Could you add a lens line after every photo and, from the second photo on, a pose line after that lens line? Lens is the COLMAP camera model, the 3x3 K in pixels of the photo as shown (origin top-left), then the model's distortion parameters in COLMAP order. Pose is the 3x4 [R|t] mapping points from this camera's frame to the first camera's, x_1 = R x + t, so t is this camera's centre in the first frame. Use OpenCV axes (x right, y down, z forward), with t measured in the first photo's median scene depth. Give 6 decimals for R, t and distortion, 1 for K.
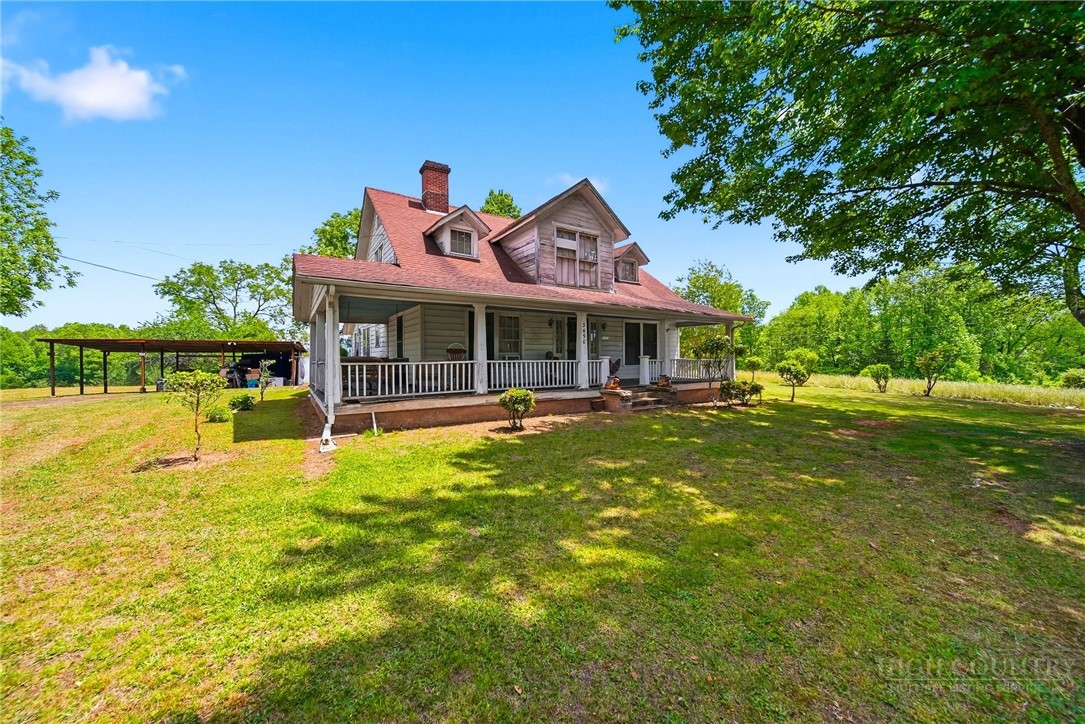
lens RADIAL K [[393.6, 0, 542.5], [0, 393.6, 362.0], [0, 0, 1]] dist [-0.002075, -0.000061]
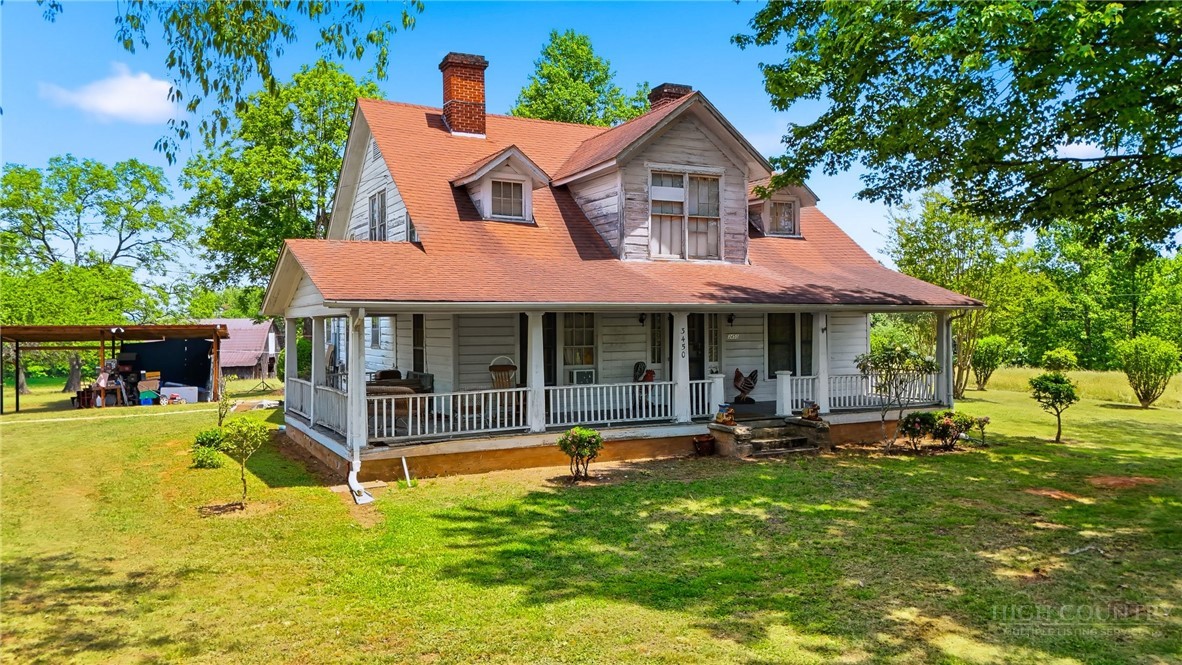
lens RADIAL K [[861.3, 0, 591.0], [0, 861.3, 332.5], [0, 0, 1]] dist [0.050161, -0.009906]
pose [[0.994975, -0.006256, -0.099924, 0.081356], [0.006067, 0.999979, -0.002196, -0.075536], [0.099936, 0.001579, 0.994993, -0.453258]]
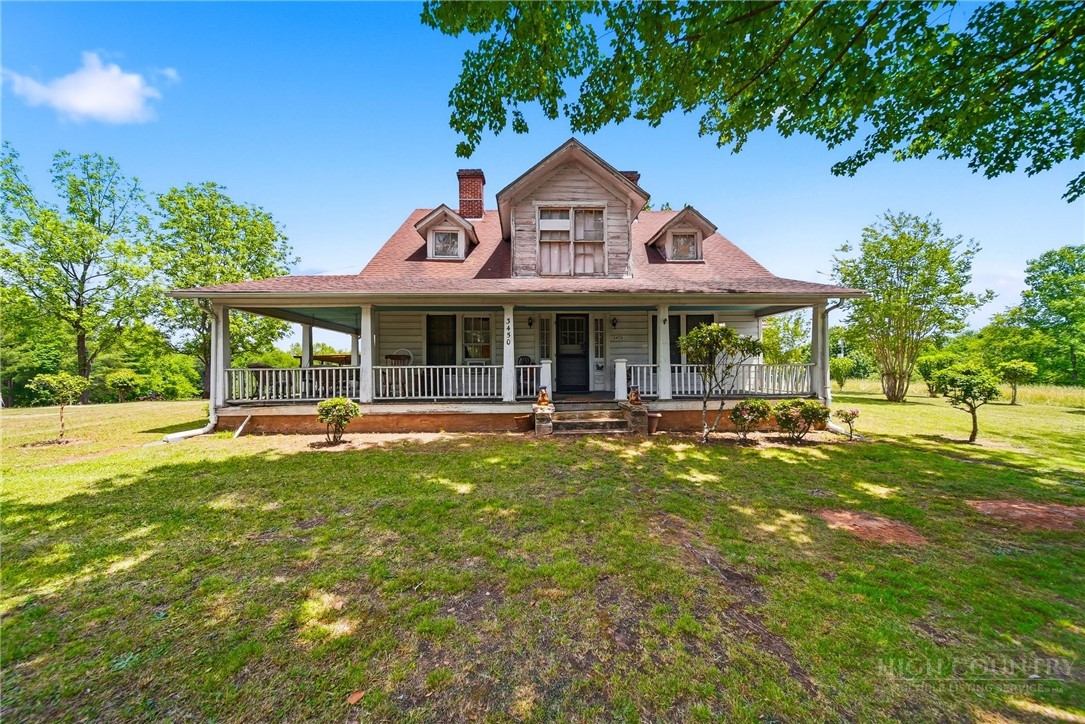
lens RADIAL K [[388.1, 0, 538.5], [0, 388.1, 367.9], [0, 0, 1]] dist [0.000675, 0.000065]
pose [[0.861275, -0.006058, -0.508104, 0.476275], [0.001153, 0.999950, -0.009968, 0.007206], [0.508138, 0.007999, 0.861238, 0.309233]]
